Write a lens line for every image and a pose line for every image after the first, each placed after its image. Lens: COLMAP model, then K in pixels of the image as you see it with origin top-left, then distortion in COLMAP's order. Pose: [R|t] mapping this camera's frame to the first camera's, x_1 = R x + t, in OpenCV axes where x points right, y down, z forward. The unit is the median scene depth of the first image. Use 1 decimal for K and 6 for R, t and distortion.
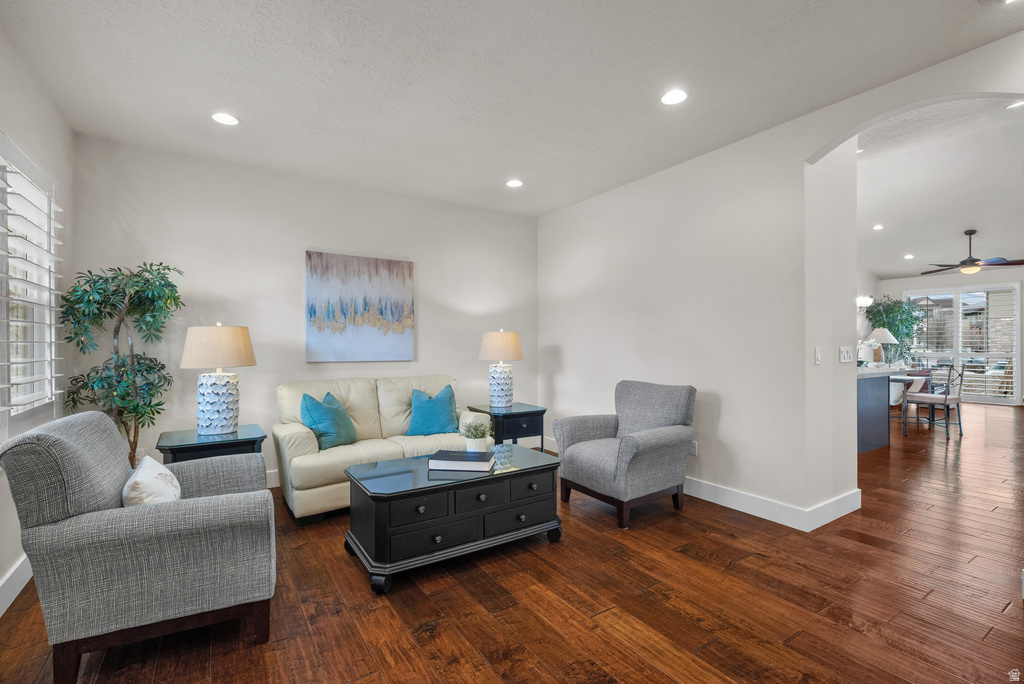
lens RADIAL K [[469.4, 0, 506.4], [0, 469.4, 348.3], [0, 0, 1]] dist [-0.000219, -0.000053]
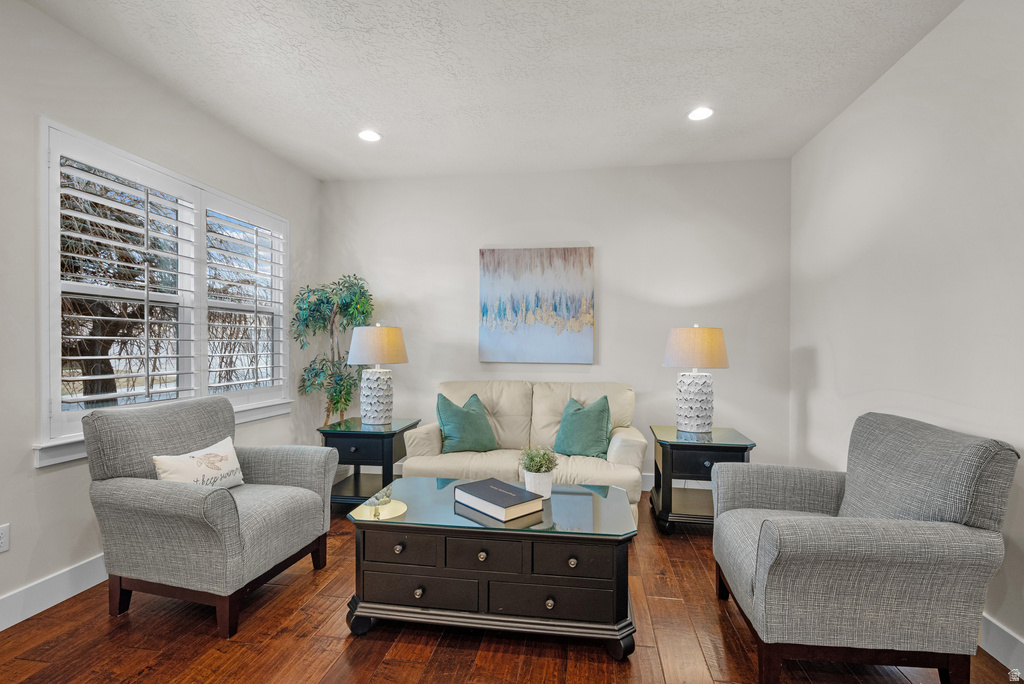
lens RADIAL K [[469.4, 0, 517.0], [0, 469.4, 350.3], [0, 0, 1]] dist [-0.000219, -0.000053]
pose [[0.747883, 0.012630, -0.663711, 0.290722], [-0.010894, 0.999918, 0.006752, -0.002354], [0.663742, 0.002180, 0.747959, 0.310643]]
